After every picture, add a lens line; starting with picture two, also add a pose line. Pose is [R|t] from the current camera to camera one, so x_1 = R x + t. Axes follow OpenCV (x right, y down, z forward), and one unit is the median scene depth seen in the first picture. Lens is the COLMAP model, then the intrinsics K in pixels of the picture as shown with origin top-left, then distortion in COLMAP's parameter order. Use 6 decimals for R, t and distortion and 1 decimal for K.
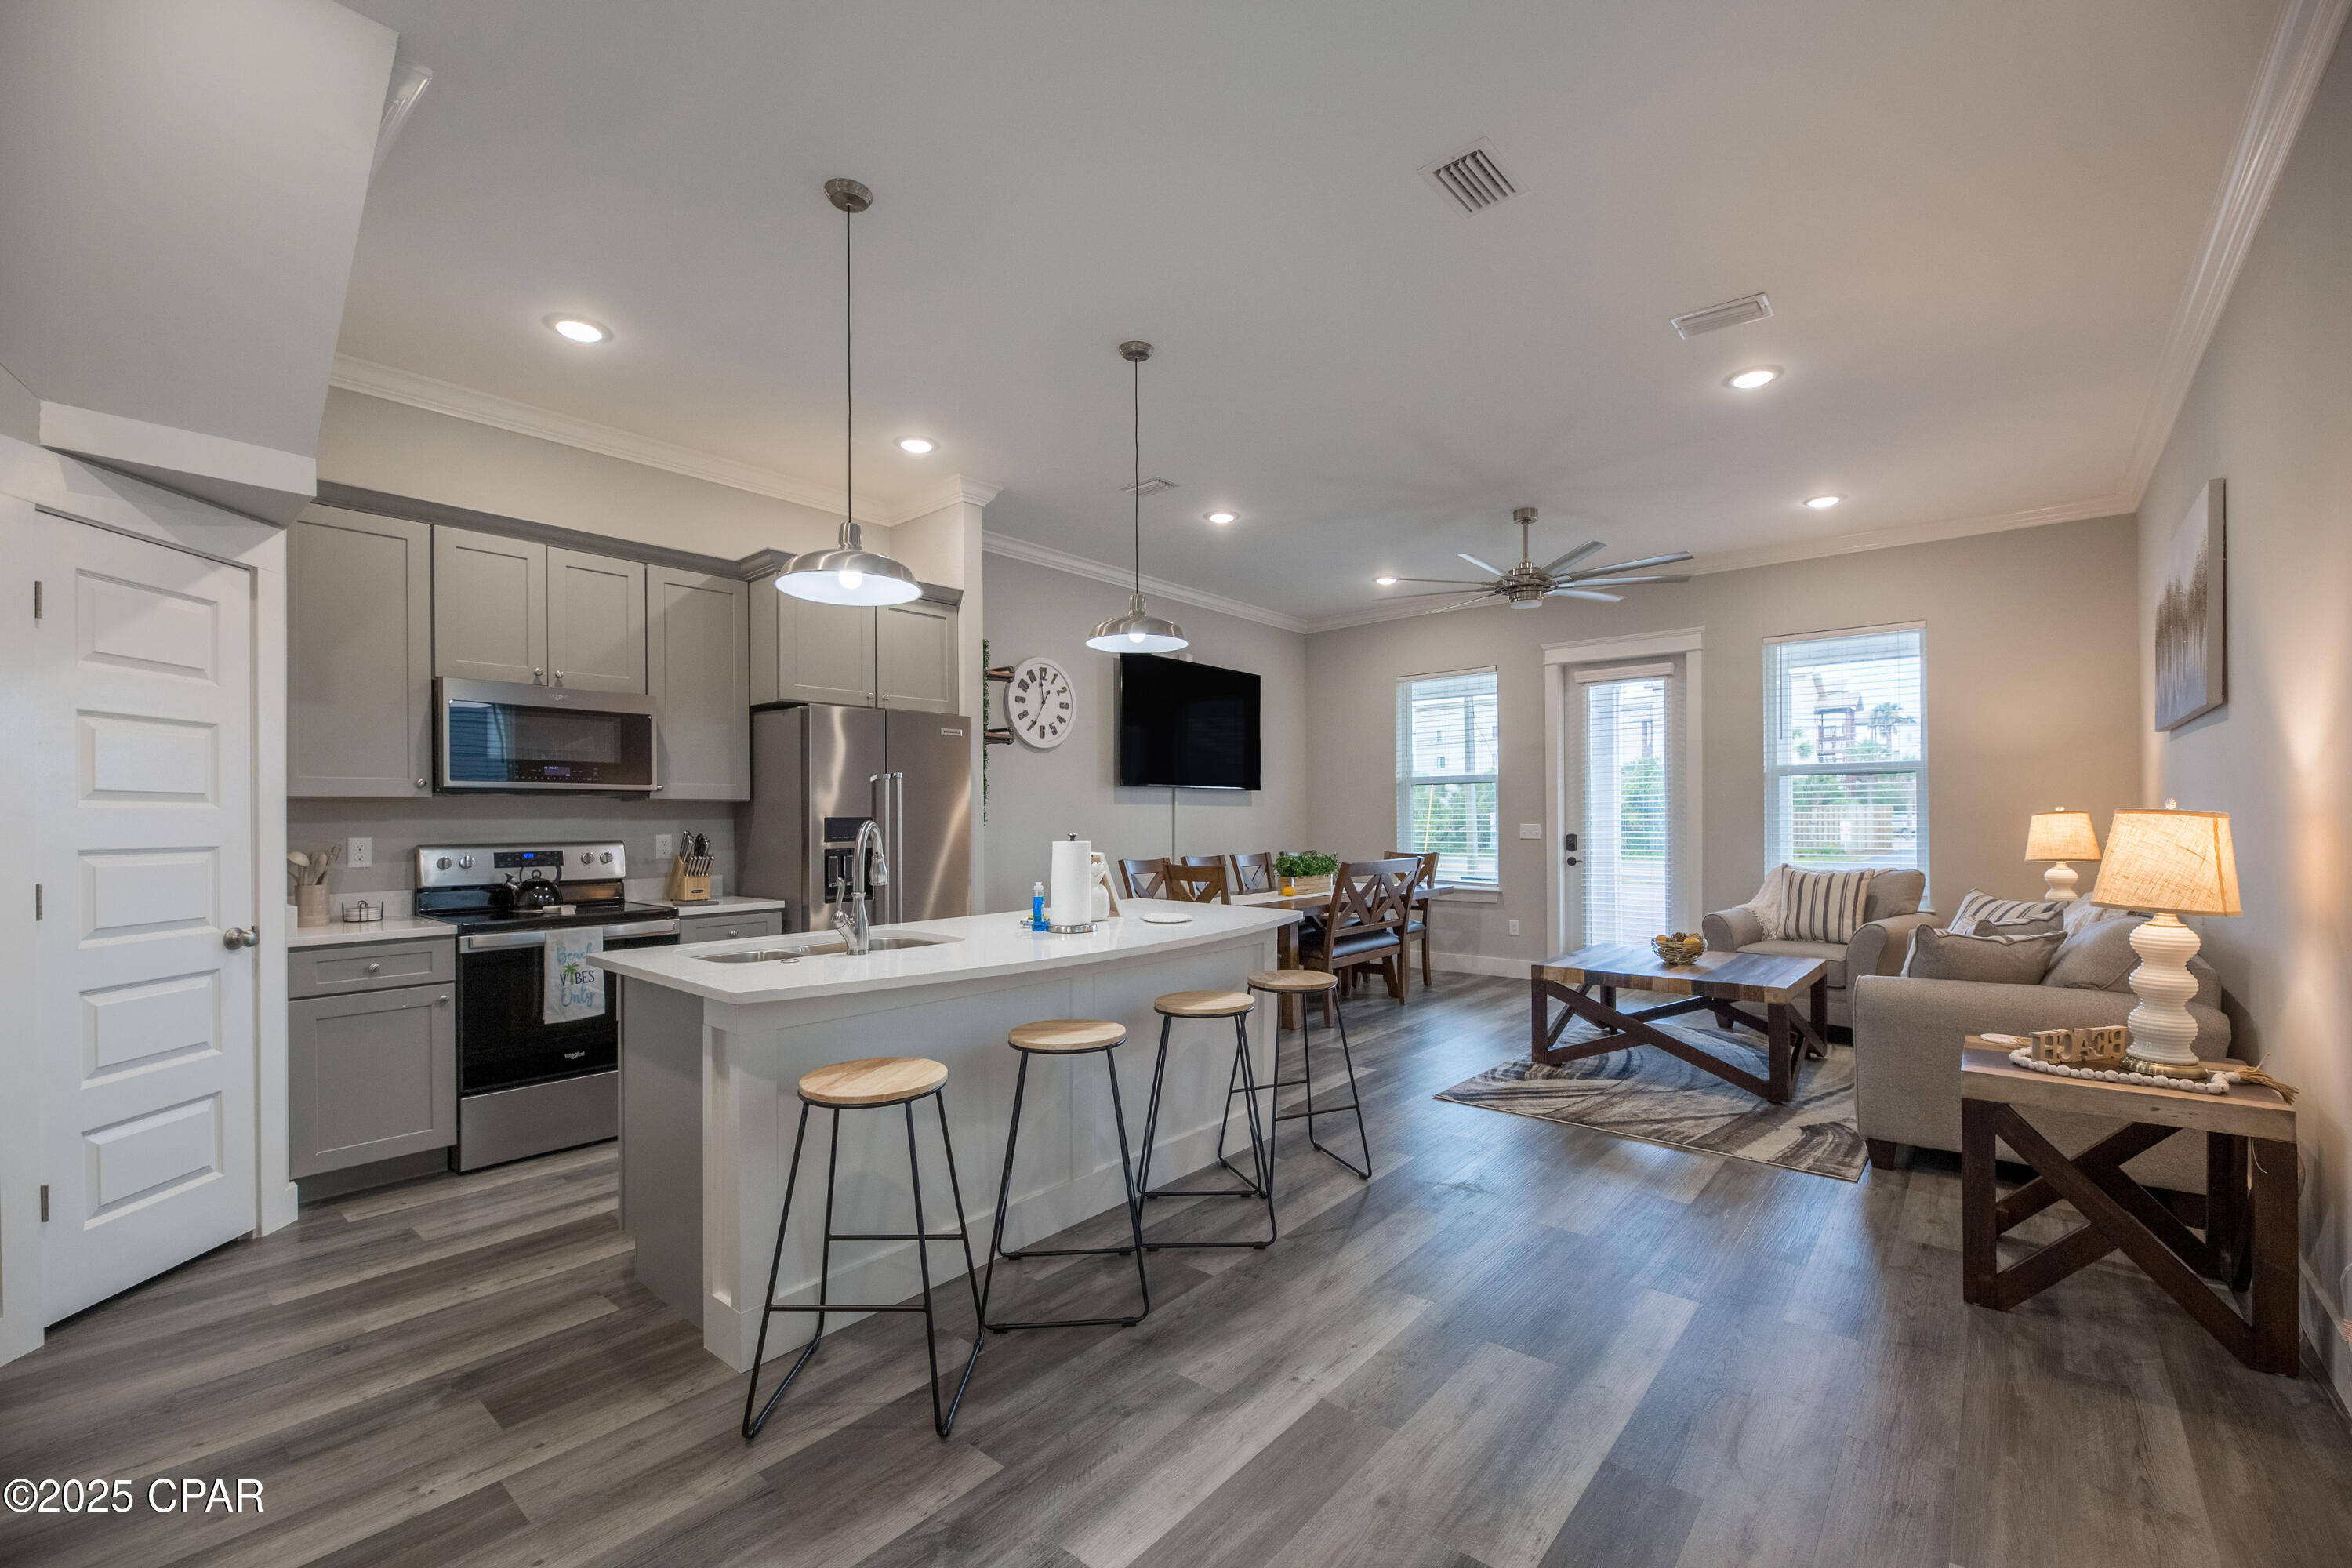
lens RADIAL K [[982.2, 0, 1176.8], [0, 982.2, 773.7], [0, 0, 1]] dist [0.012084, -0.005953]
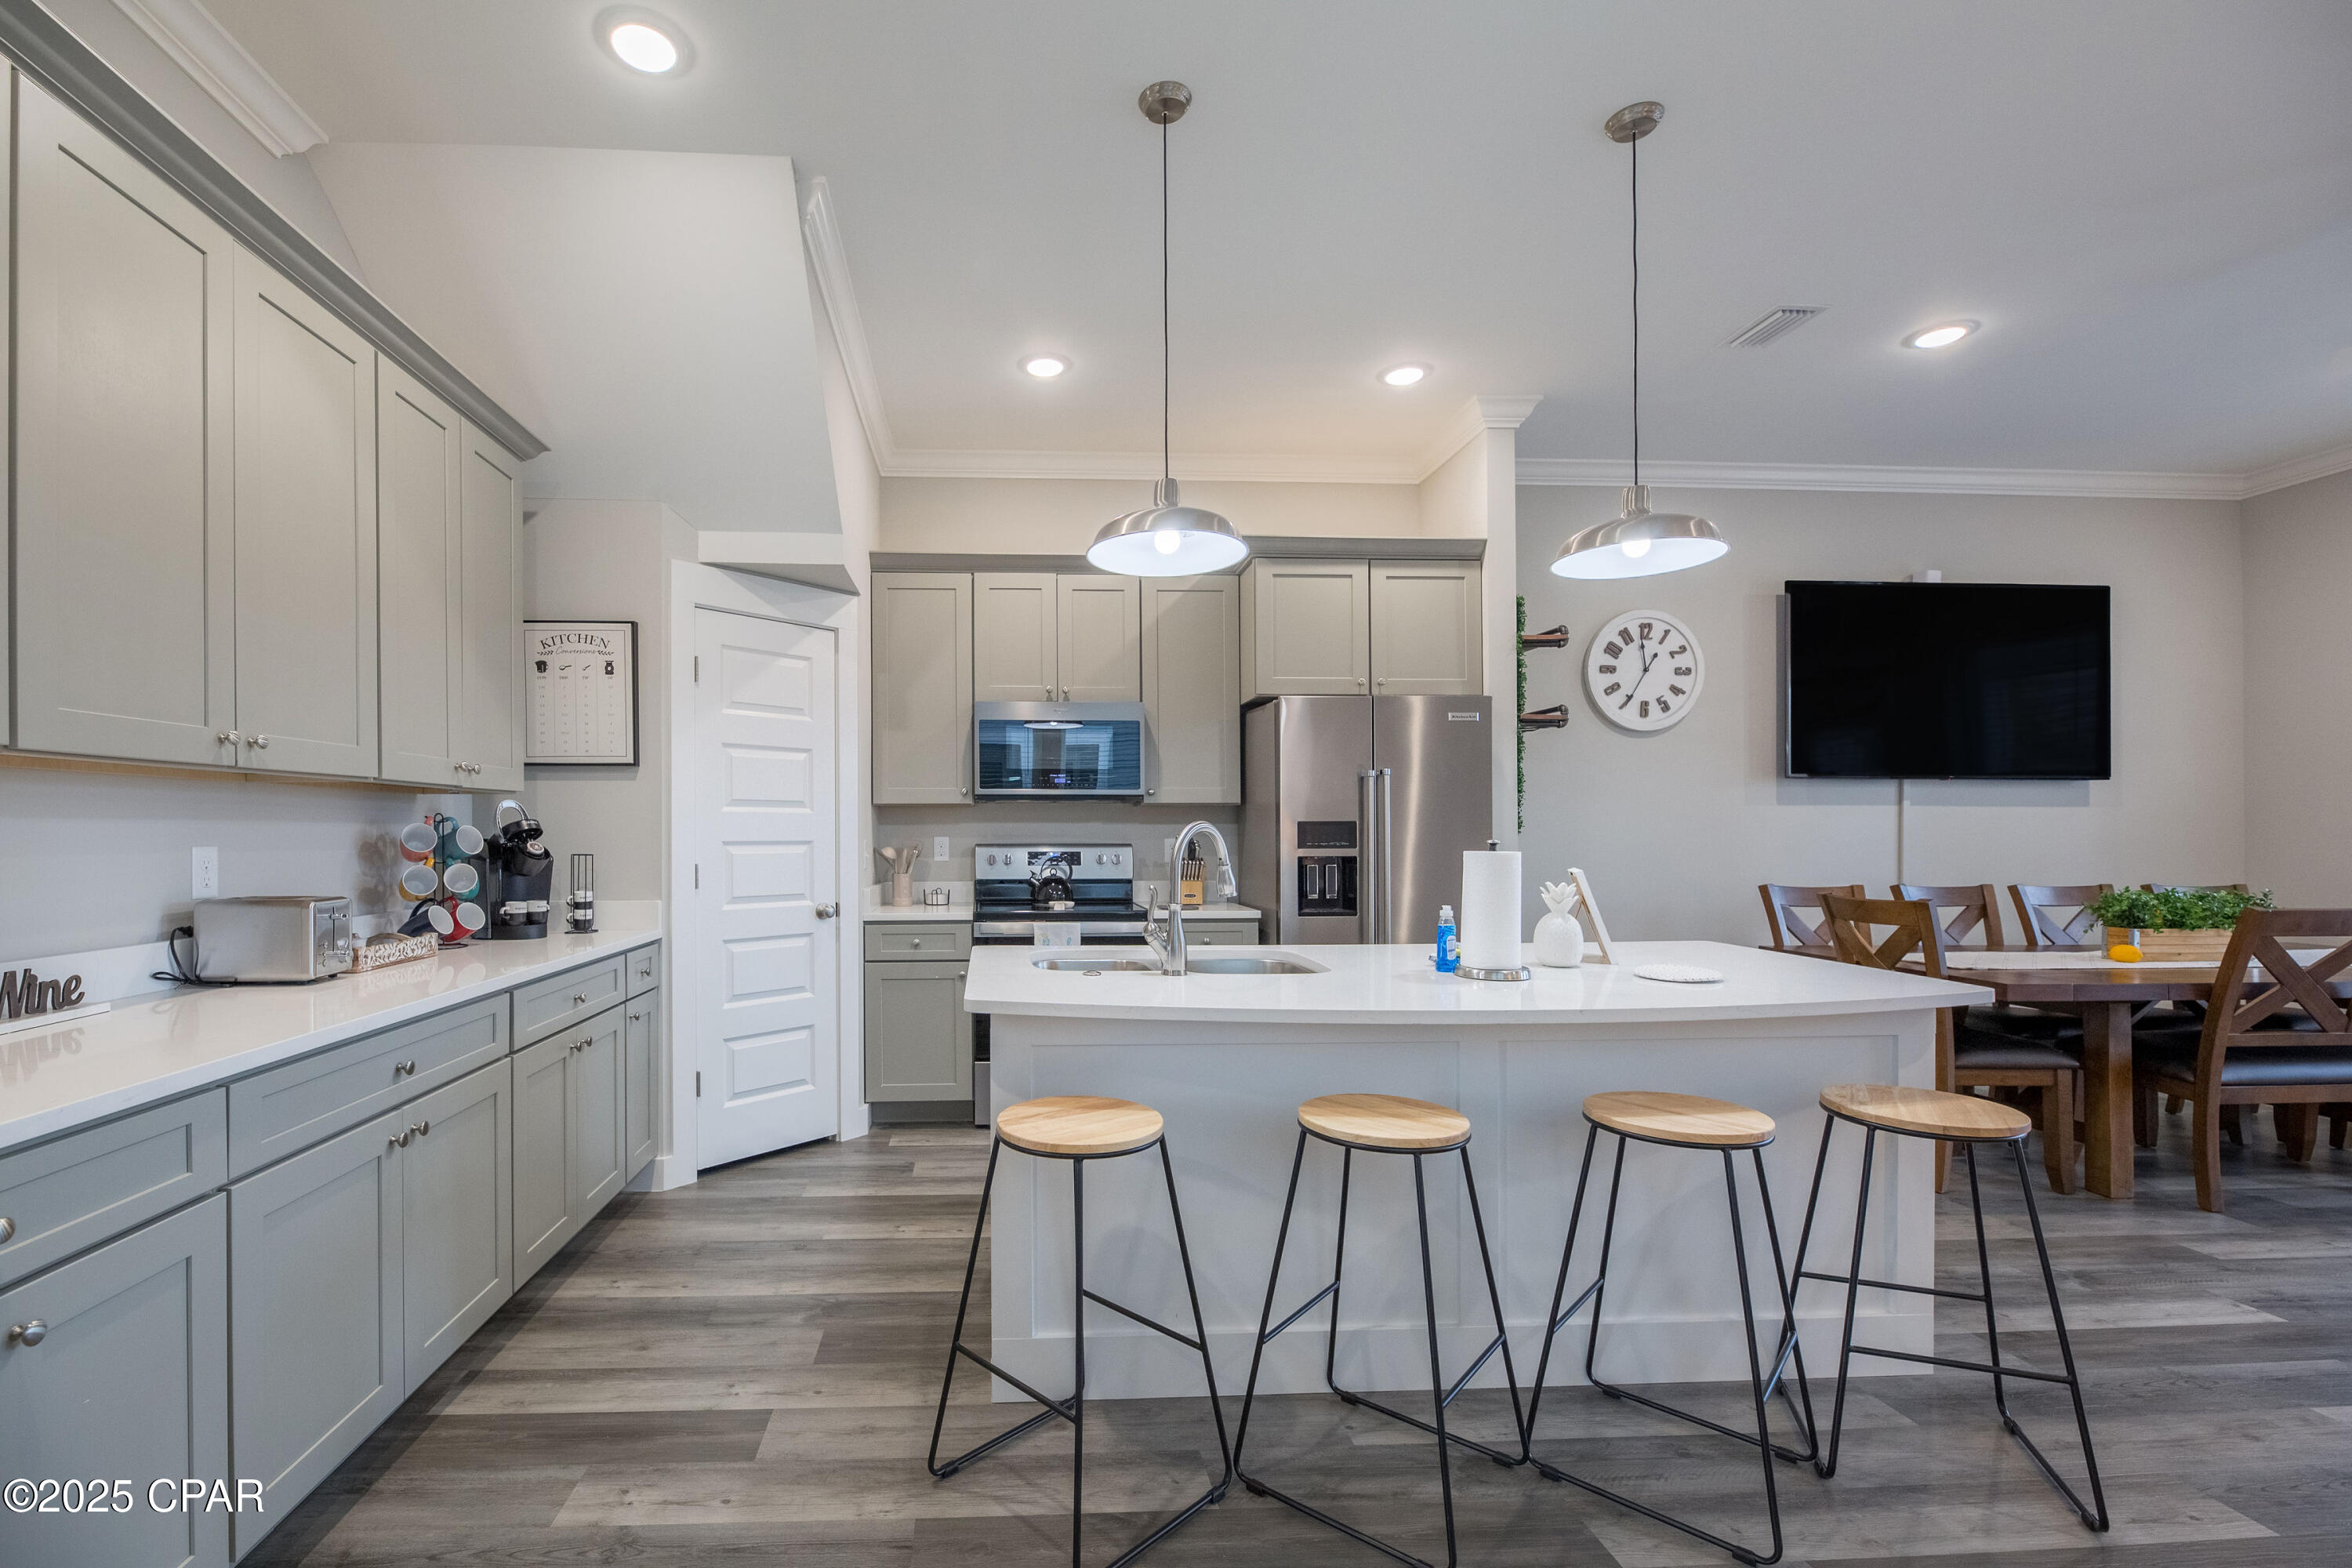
lens RADIAL K [[997.4, 0, 1176.0], [0, 997.4, 804.2], [0, 0, 1]] dist [0.013237, -0.010553]
pose [[0.683102, -0.015998, -0.730148, 0.262947], [0.028571, 0.999580, 0.004829, 0.023897], [0.729764, -0.024160, 0.683272, 0.330789]]
